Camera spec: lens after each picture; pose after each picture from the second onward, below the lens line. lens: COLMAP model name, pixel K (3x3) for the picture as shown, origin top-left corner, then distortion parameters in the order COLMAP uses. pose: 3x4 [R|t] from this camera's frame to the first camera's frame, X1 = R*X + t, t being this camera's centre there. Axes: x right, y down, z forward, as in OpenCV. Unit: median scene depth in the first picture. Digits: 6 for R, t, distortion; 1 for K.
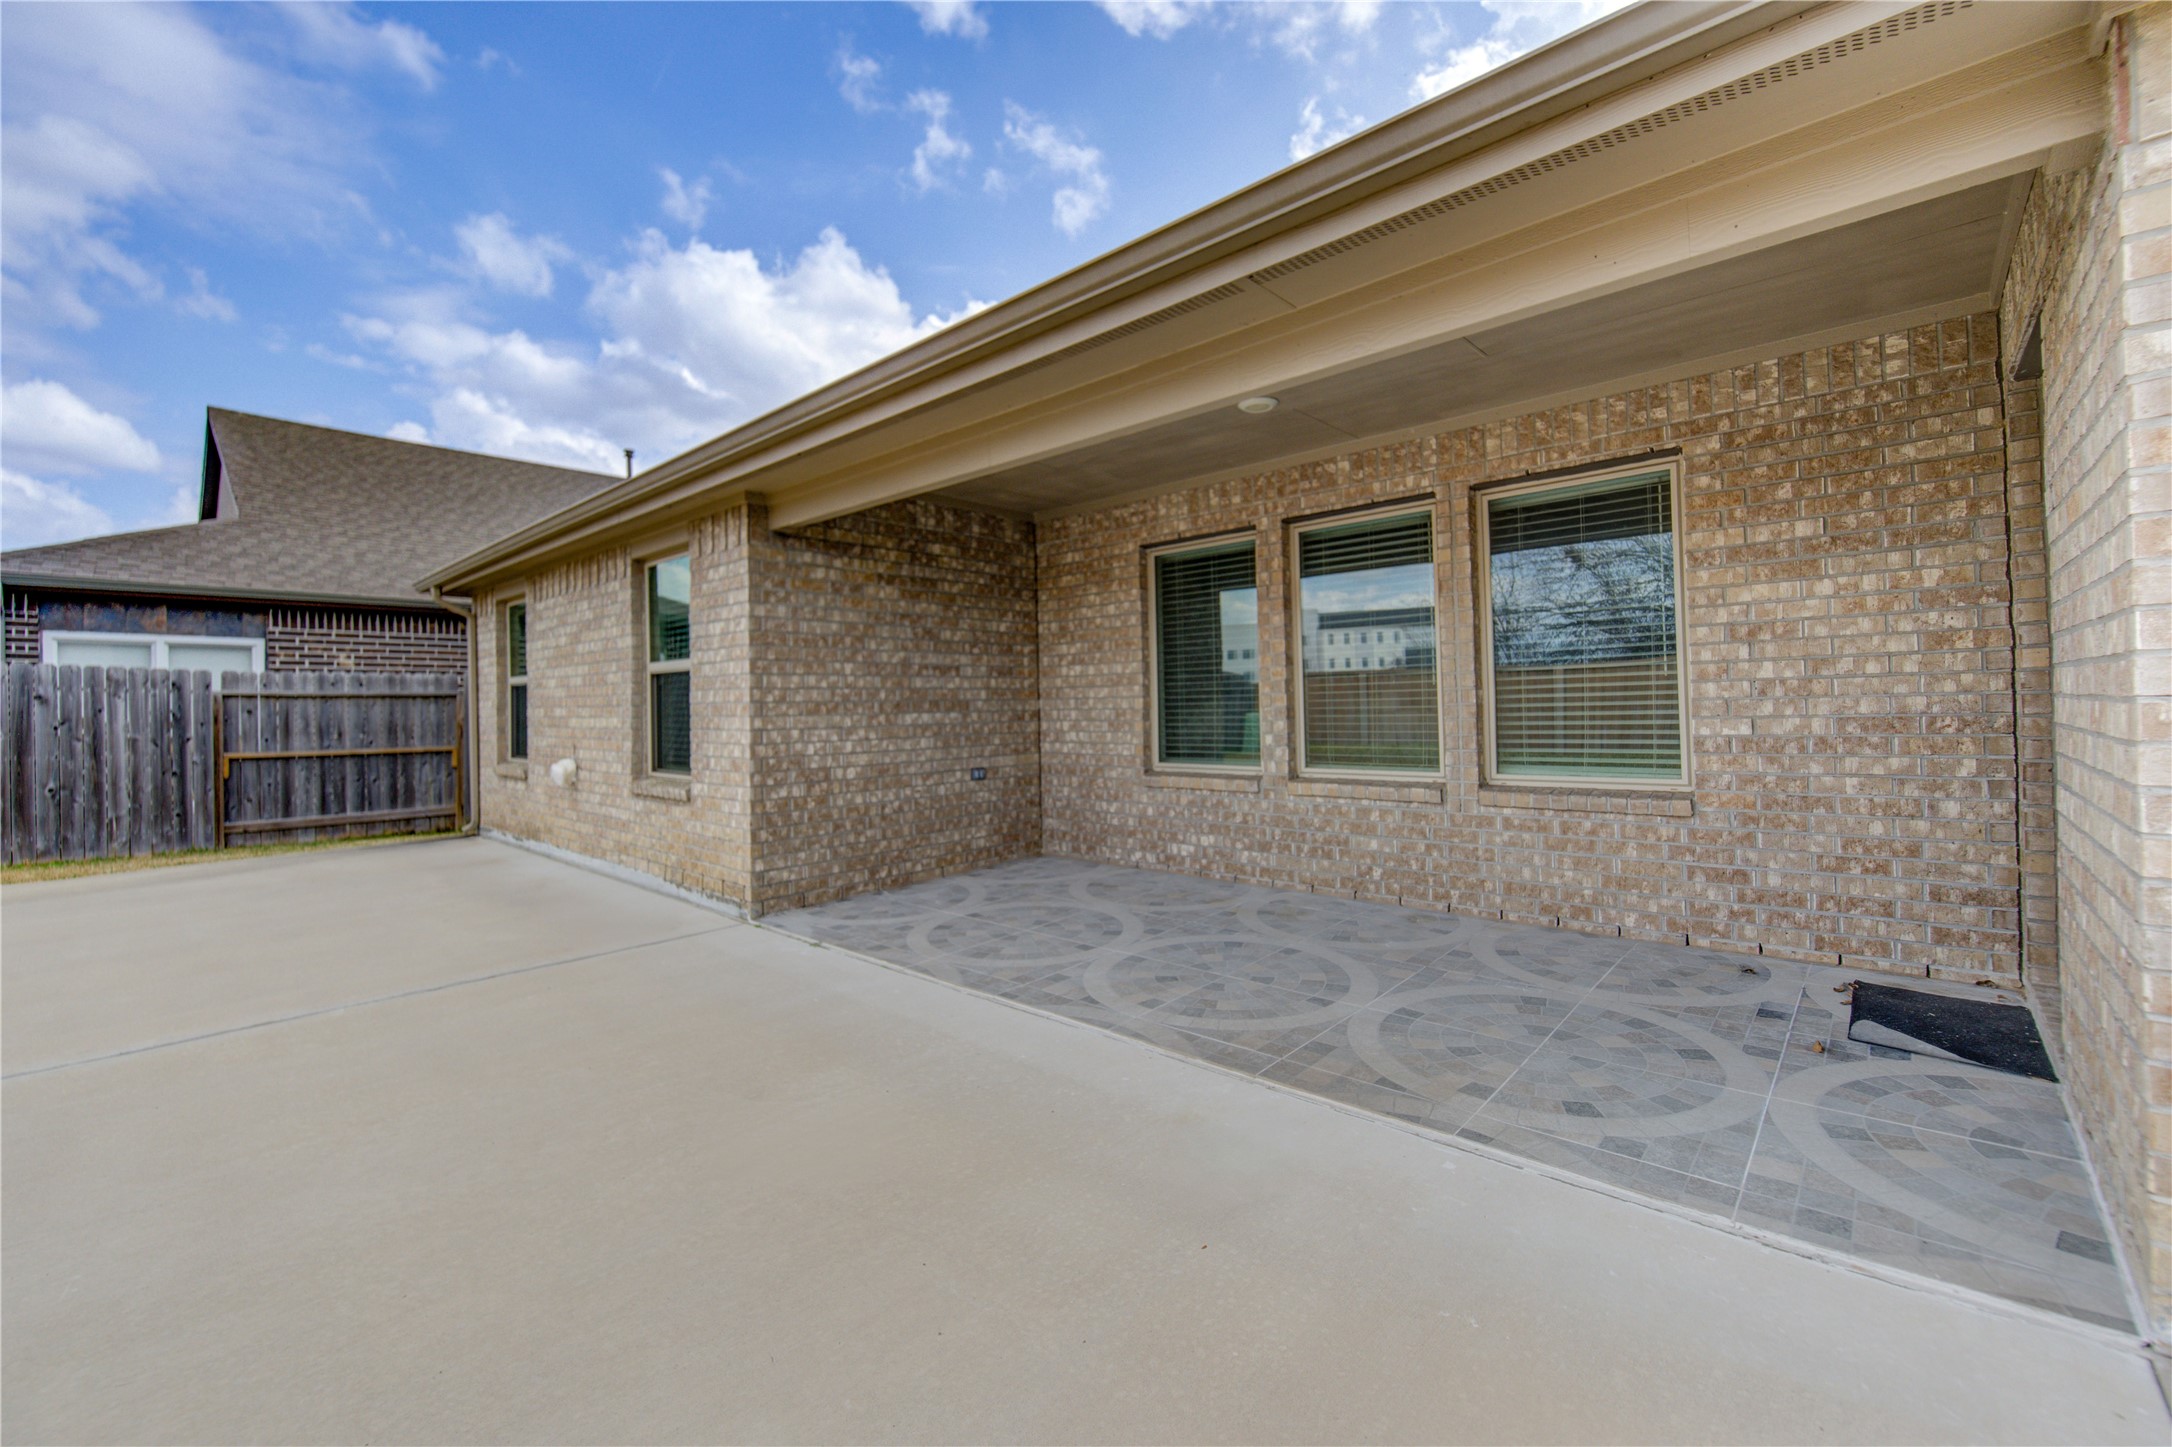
lens RADIAL K [[905.1, 0, 1081.0], [0, 905.1, 707.0], [0, 0, 1]] dist [-0.005509, -0.003470]
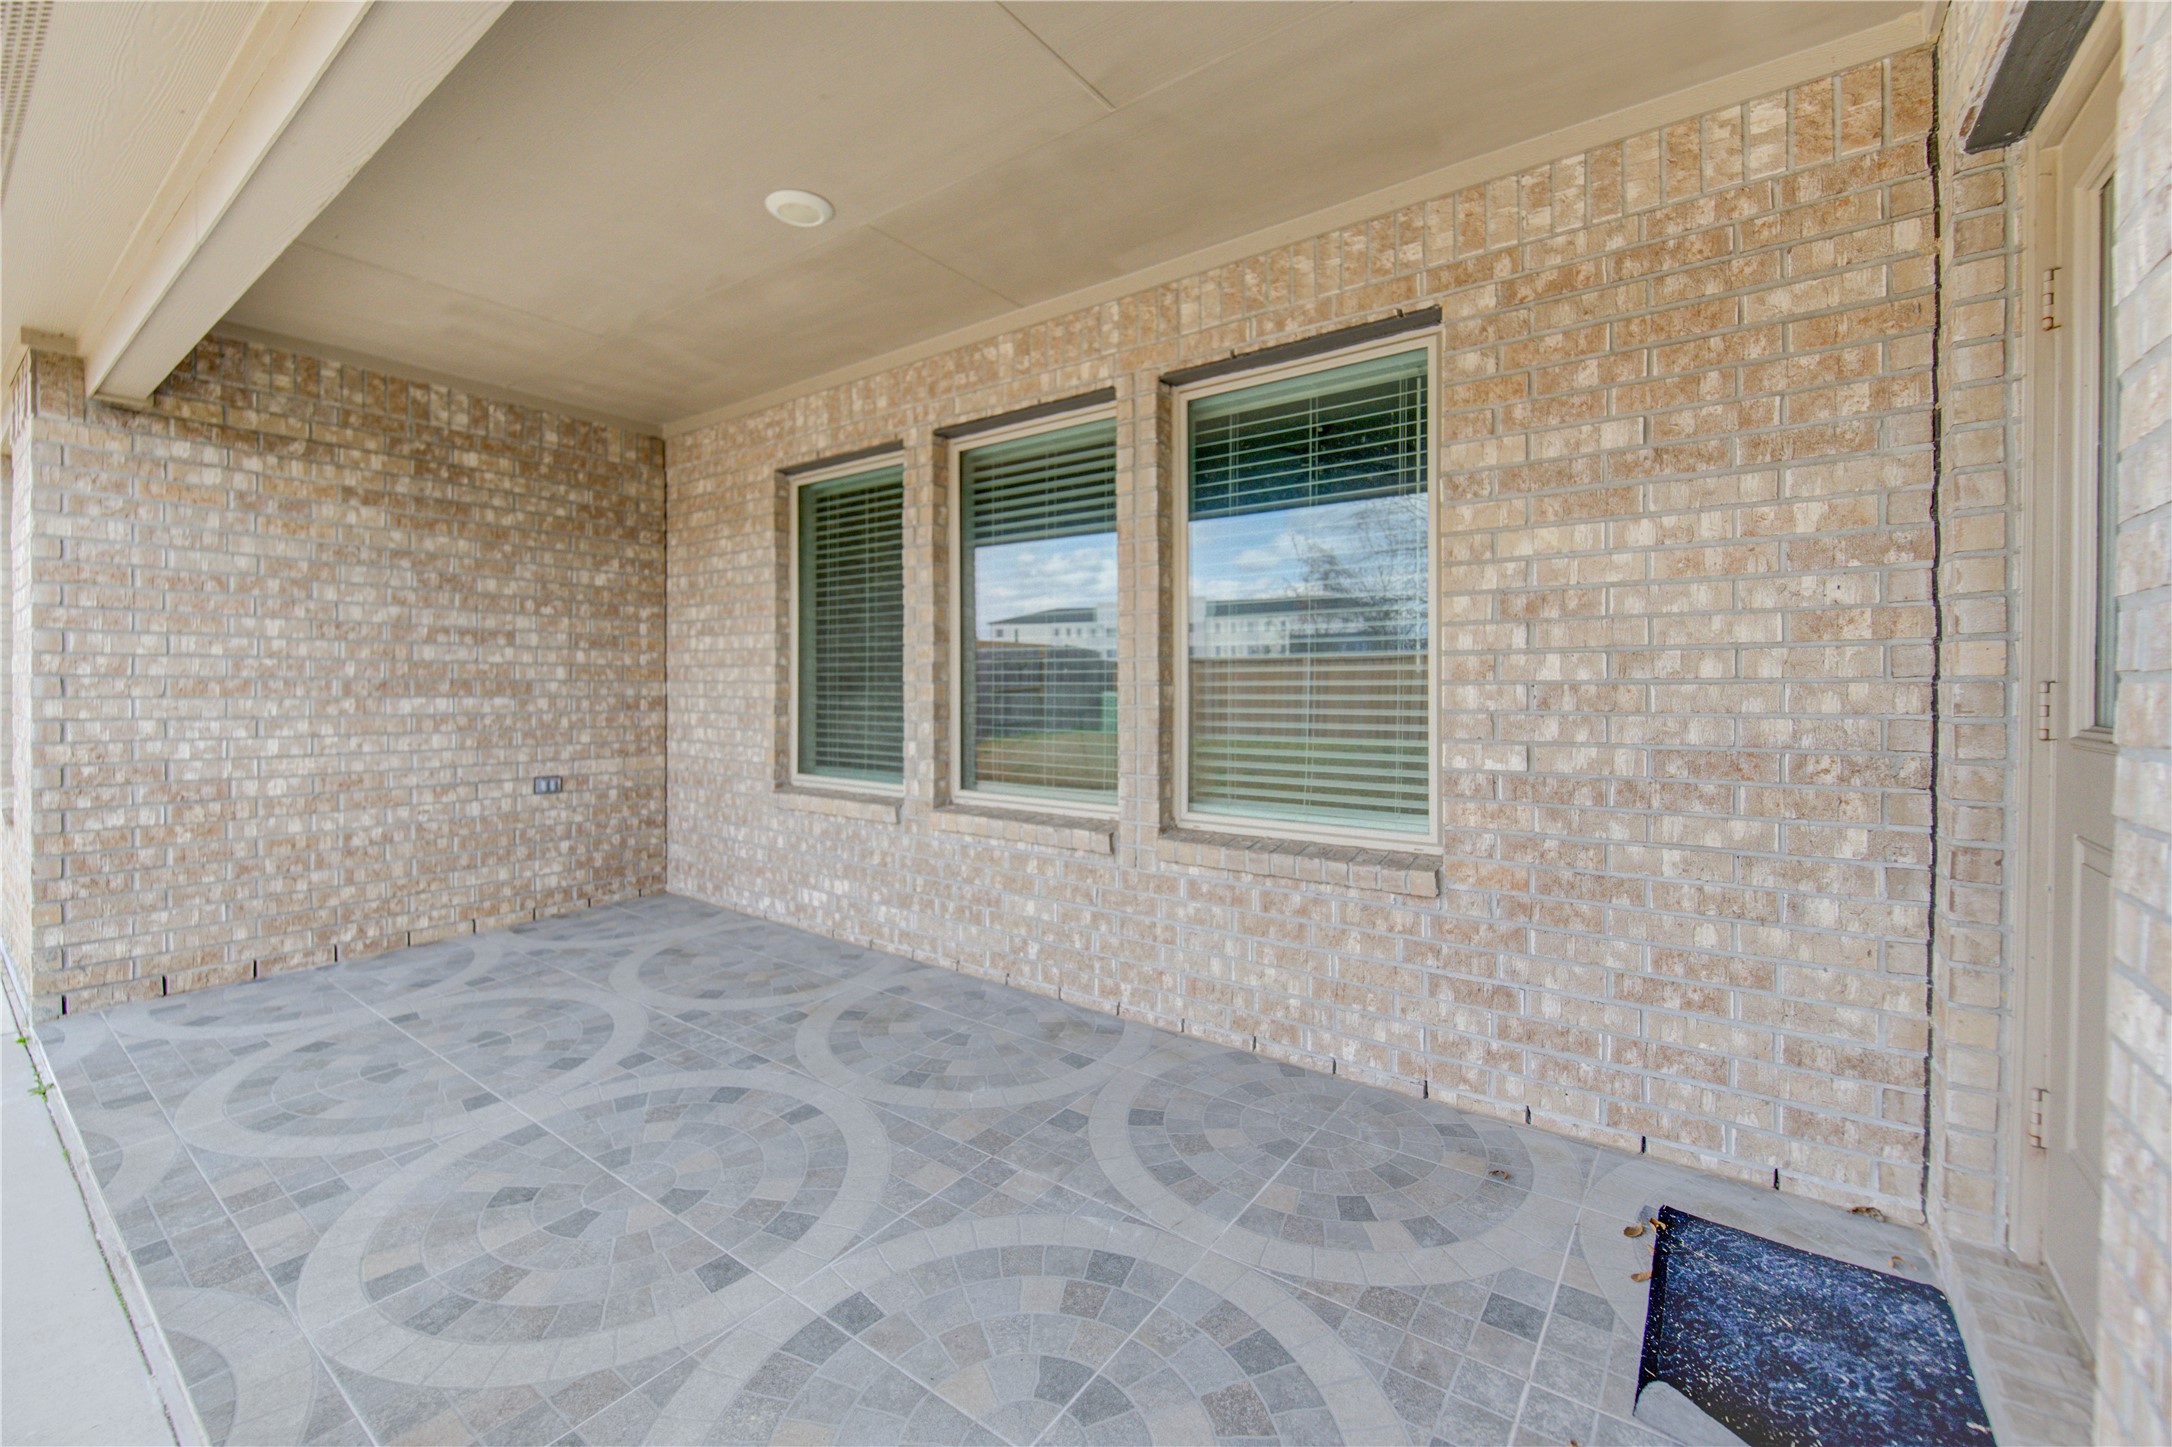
lens RADIAL K [[905.1, 0, 1085.2], [0, 905.1, 705.8], [0, 0, 1]] dist [-0.005509, -0.003470]
pose [[0.993194, 0.023160, 0.114149, 0.330746], [-0.025267, 0.999535, 0.017049, -0.015349], [-0.113701, -0.019817, 0.993317, 0.373312]]
